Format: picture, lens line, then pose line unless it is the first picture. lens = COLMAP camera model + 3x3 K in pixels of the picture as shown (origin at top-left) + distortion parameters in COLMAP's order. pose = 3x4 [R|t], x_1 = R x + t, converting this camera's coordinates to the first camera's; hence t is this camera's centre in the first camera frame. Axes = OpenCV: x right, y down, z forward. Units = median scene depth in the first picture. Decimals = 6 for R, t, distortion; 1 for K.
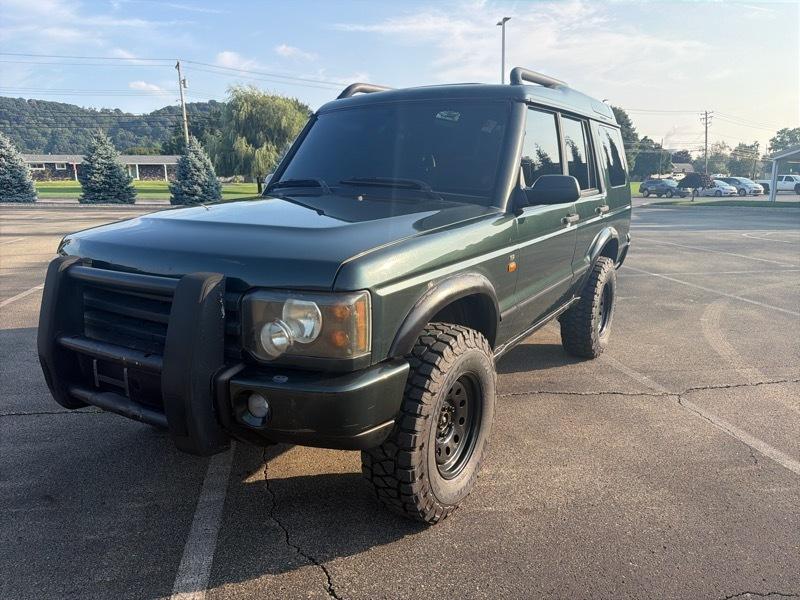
lens RADIAL K [[572.6, 0, 415.9], [0, 572.6, 295.9], [0, 0, 1]] dist [0.023684, -0.028065]
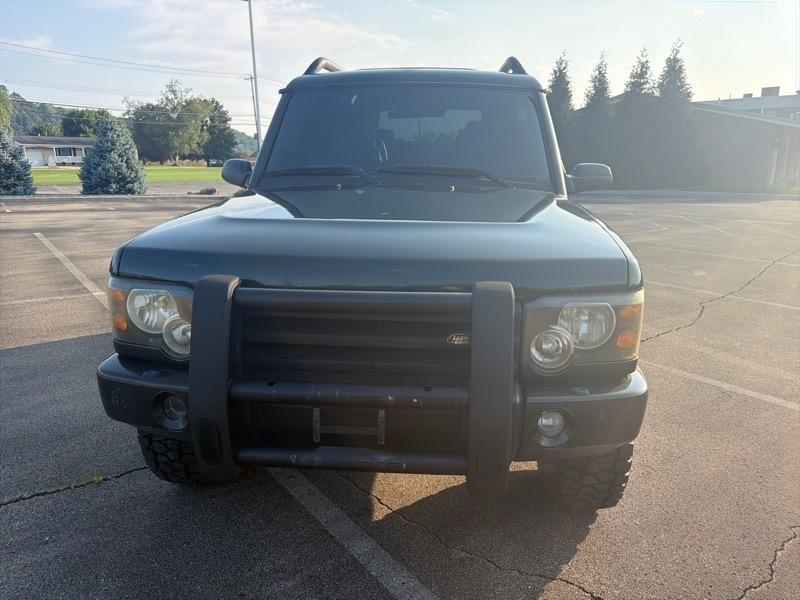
lens RADIAL K [[572.6, 0, 403.5], [0, 572.6, 296.6], [0, 0, 1]] dist [0.023684, -0.028065]
pose [[0.898586, -0.100803, 0.427062, -0.402261], [0.088727, 0.994892, 0.048141, -0.033439], [-0.429734, -0.005367, 0.902940, 0.136878]]
